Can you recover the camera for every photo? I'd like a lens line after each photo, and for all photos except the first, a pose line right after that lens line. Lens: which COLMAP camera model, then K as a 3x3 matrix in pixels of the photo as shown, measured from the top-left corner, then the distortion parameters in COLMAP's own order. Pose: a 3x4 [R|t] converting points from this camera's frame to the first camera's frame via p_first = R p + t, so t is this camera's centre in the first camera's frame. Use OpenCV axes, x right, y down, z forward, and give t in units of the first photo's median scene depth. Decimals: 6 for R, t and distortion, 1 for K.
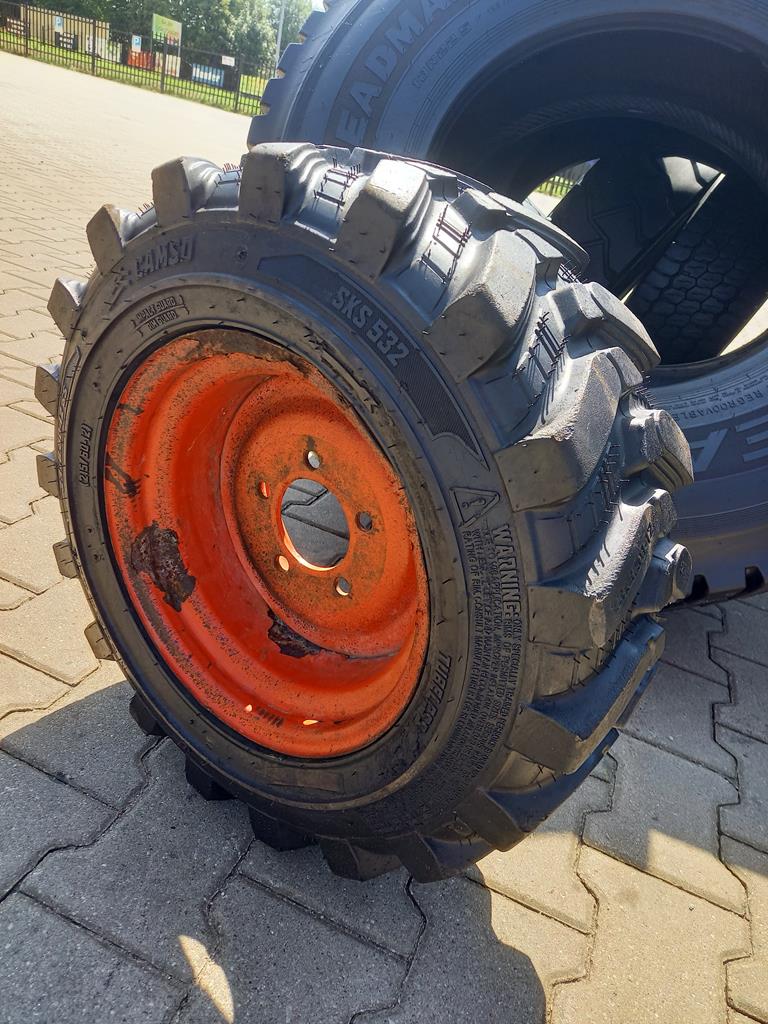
lens RADIAL K [[759.2, 0, 381.5], [0, 759.2, 559.1], [0, 0, 1]] dist [0.037473, -0.052481]
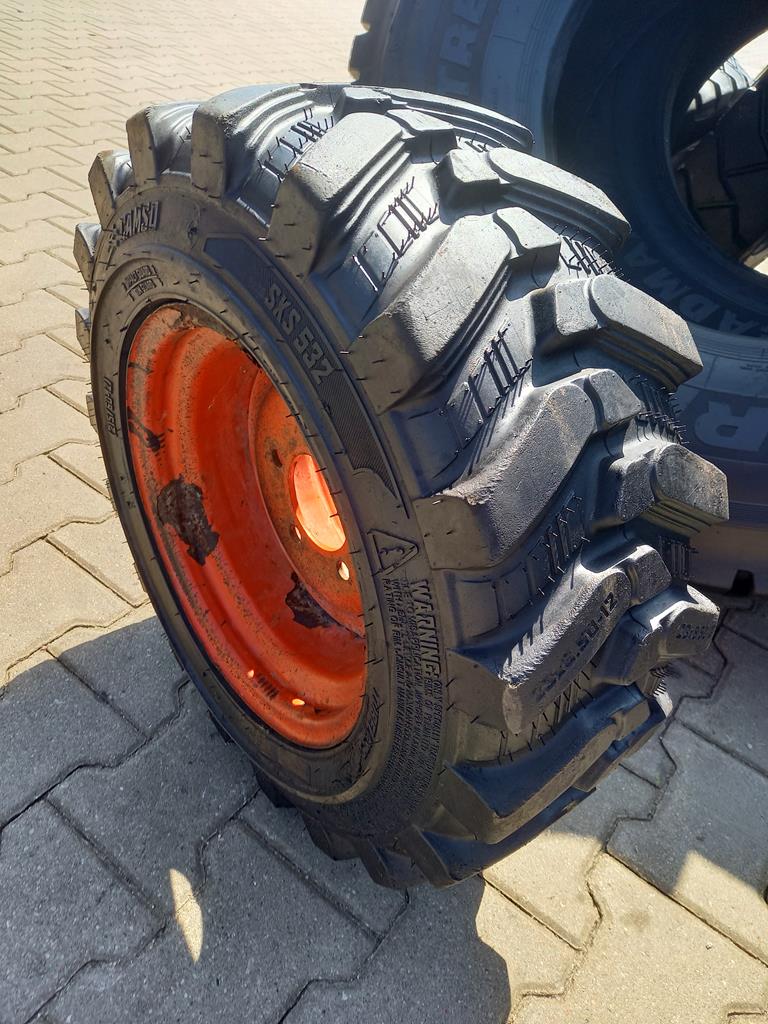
lens RADIAL K [[759.2, 0, 381.5], [0, 759.2, 559.1], [0, 0, 1]] dist [0.037473, -0.052481]
pose [[0.962317, 0.127470, -0.240201, 0.231118], [-0.085299, 0.980243, 0.178462, -0.158389], [0.258204, -0.151248, 0.954178, 0.115955]]
